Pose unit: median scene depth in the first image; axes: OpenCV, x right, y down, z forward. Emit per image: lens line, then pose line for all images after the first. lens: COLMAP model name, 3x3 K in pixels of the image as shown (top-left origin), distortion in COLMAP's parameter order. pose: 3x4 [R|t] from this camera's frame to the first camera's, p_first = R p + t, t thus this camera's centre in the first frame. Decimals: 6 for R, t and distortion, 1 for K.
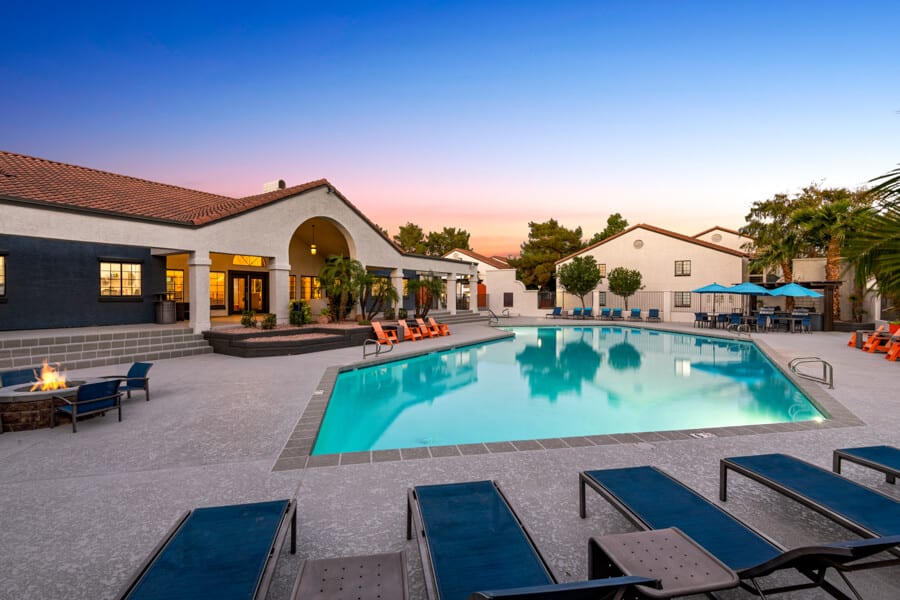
lens RADIAL K [[406.0, 0, 438.1], [0, 406.0, 298.3], [0, 0, 1]] dist [0.014155, -0.000319]
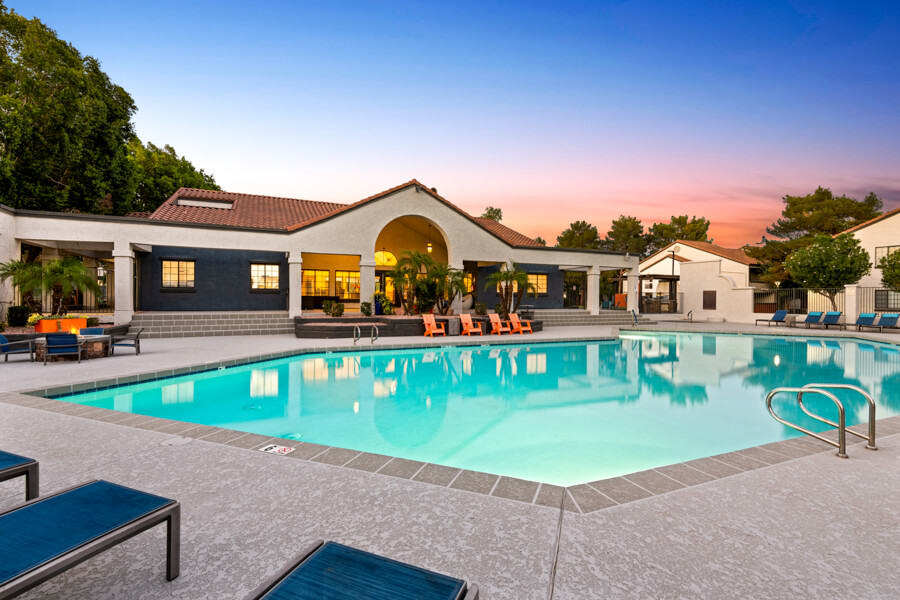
lens RADIAL K [[406.0, 0, 438.1], [0, 406.0, 298.3], [0, 0, 1]] dist [0.014155, -0.000319]
pose [[0.839633, 0.006040, -0.543121, 0.329014], [-0.010394, 0.999934, -0.004949, 0.019331], [0.543055, 0.009801, 0.839640, 0.144336]]
